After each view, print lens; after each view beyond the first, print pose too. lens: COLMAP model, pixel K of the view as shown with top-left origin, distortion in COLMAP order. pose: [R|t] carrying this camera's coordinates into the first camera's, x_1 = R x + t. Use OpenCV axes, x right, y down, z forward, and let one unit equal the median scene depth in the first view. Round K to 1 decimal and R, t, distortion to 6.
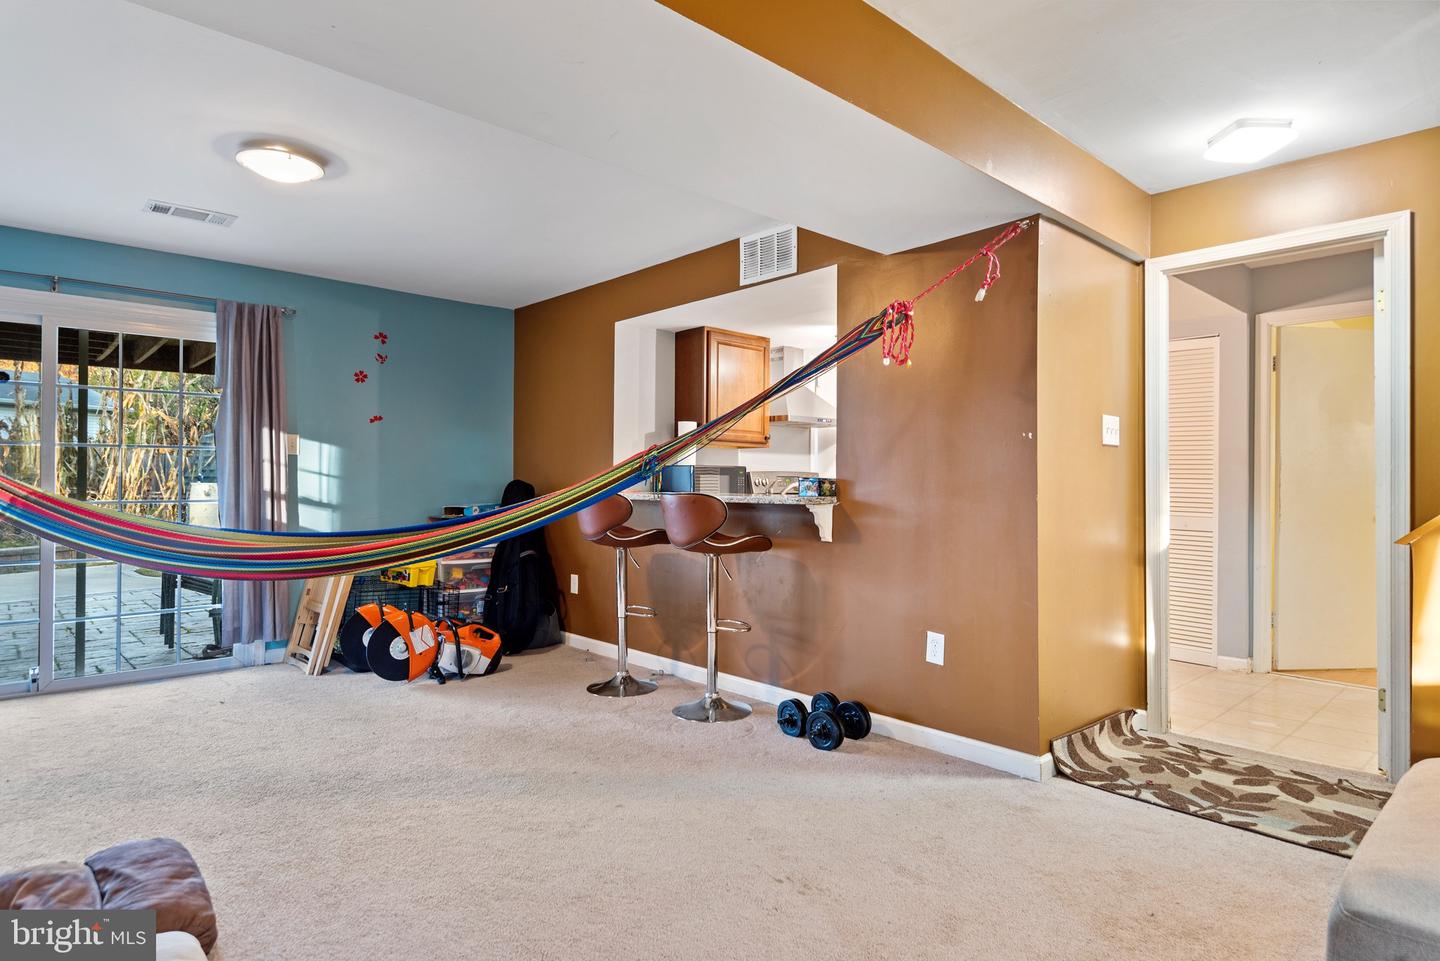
lens RADIAL K [[799.8, 0, 720.5], [0, 799.8, 471.3], [0, 0, 1]] dist [0.049584, -0.031294]
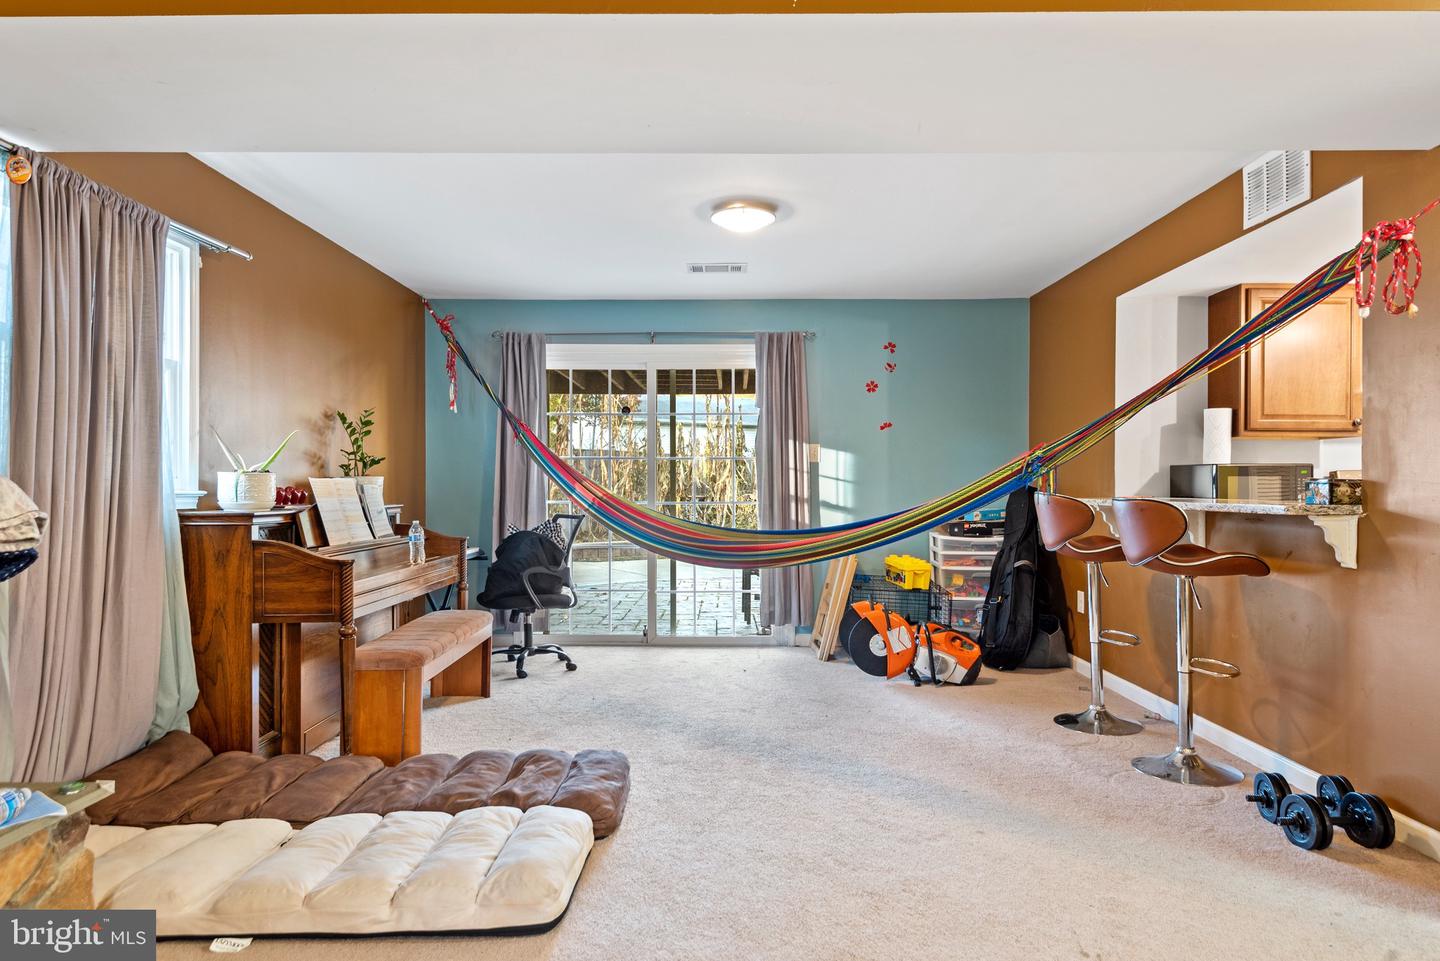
lens RADIAL K [[875.1, 0, 720.0], [0, 875.1, 480.5], [0, 0, 1]] dist [0.043713, -0.032519]
pose [[0.727279, -0.007565, -0.686300, 0.236066], [0.012304, 0.999922, 0.002016, 0.000992], [0.686231, -0.009910, 0.727316, 0.034420]]
